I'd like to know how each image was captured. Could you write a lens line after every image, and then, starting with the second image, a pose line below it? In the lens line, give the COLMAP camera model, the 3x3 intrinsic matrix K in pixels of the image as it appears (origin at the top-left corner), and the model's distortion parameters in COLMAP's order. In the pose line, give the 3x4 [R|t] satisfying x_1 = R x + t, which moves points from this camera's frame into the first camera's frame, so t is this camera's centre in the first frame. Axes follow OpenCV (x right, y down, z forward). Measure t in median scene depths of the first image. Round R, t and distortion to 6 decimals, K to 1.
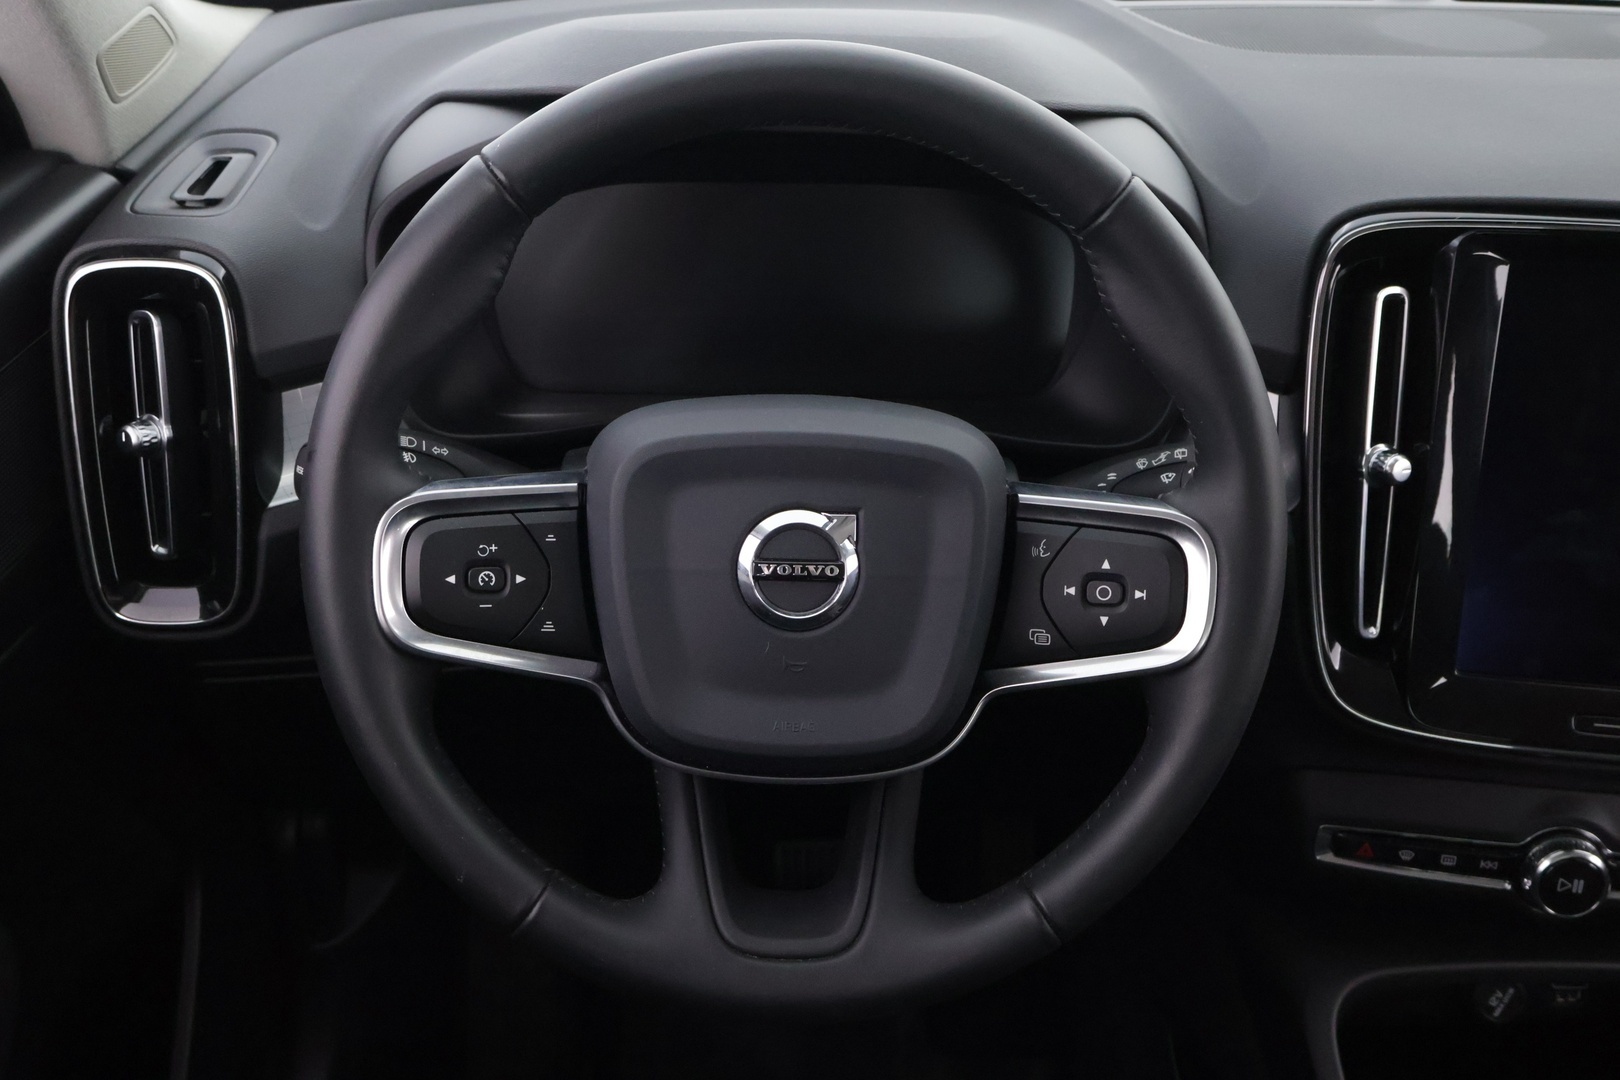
lens RADIAL K [[1737.0, 0, 820.2], [0, 1737.0, 550.7], [0, 0, 1]] dist [0.009390, 0.000000]
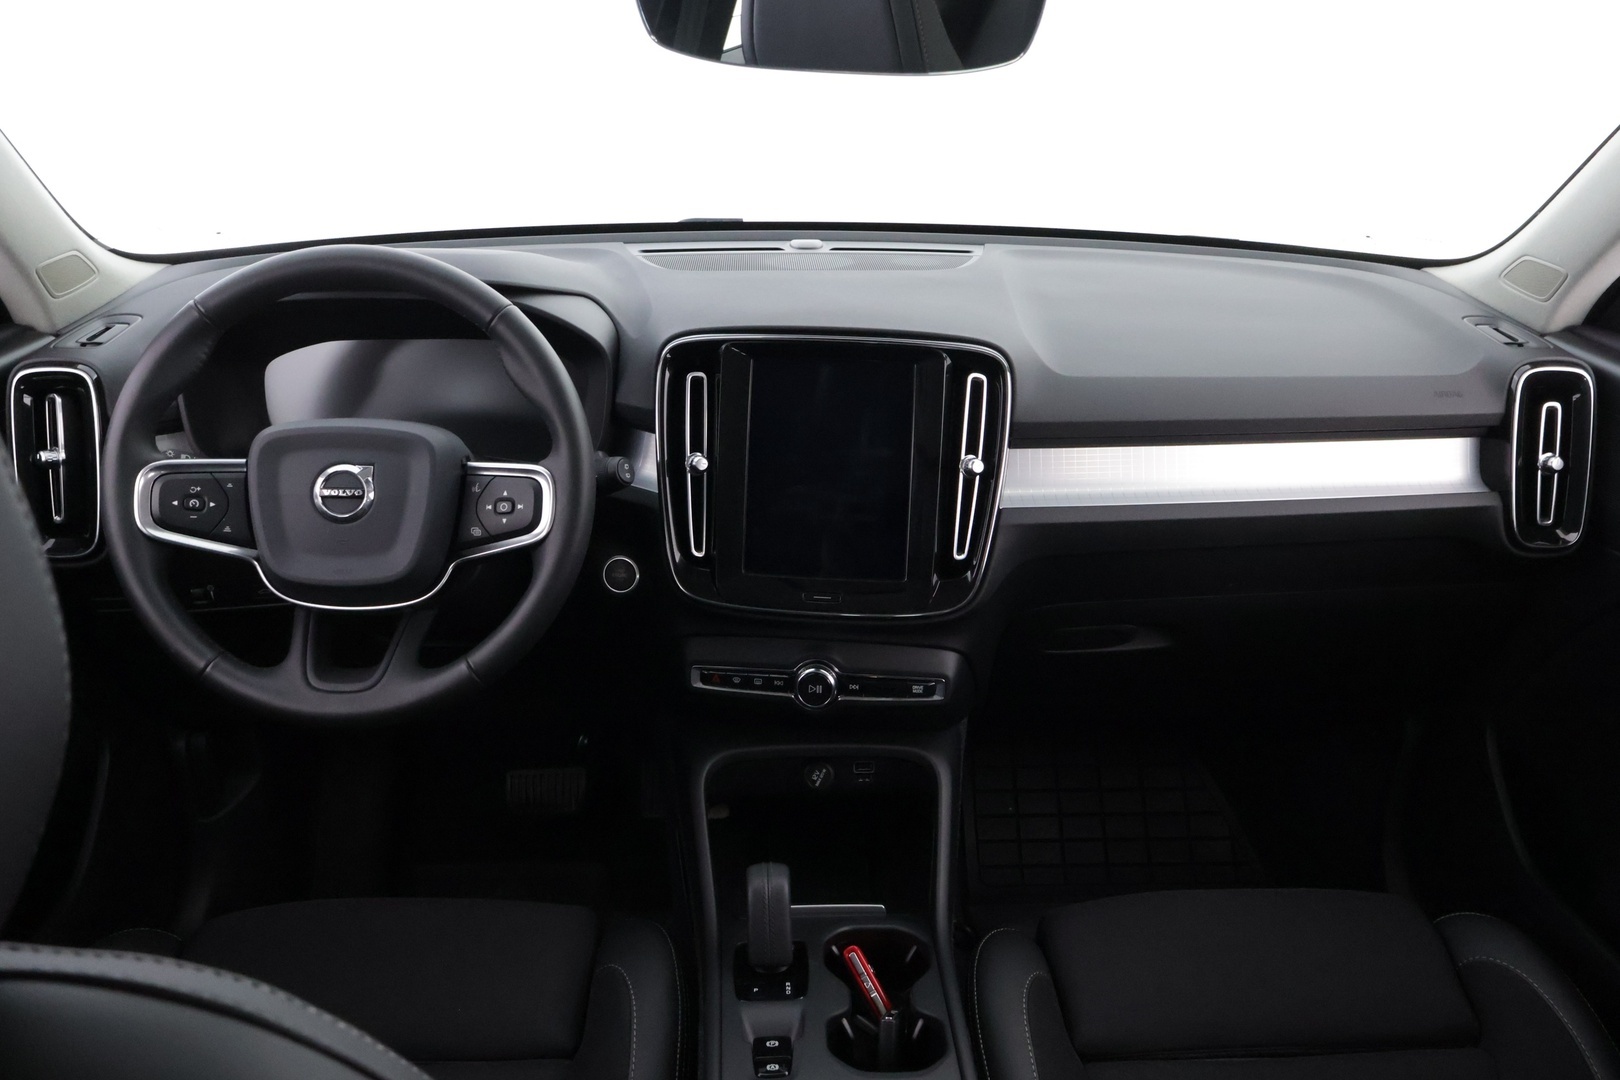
lens RADIAL K [[1353.9, 0, 816.3], [0, 1353.9, 534.9], [0, 0, 1]] dist [-0.011023, 0.003103]
pose [[0.999780, -0.019531, 0.007649, 0.505714], [0.020484, 0.987595, -0.155683, 0.303513], [-0.004513, 0.155805, 0.987778, -0.536739]]
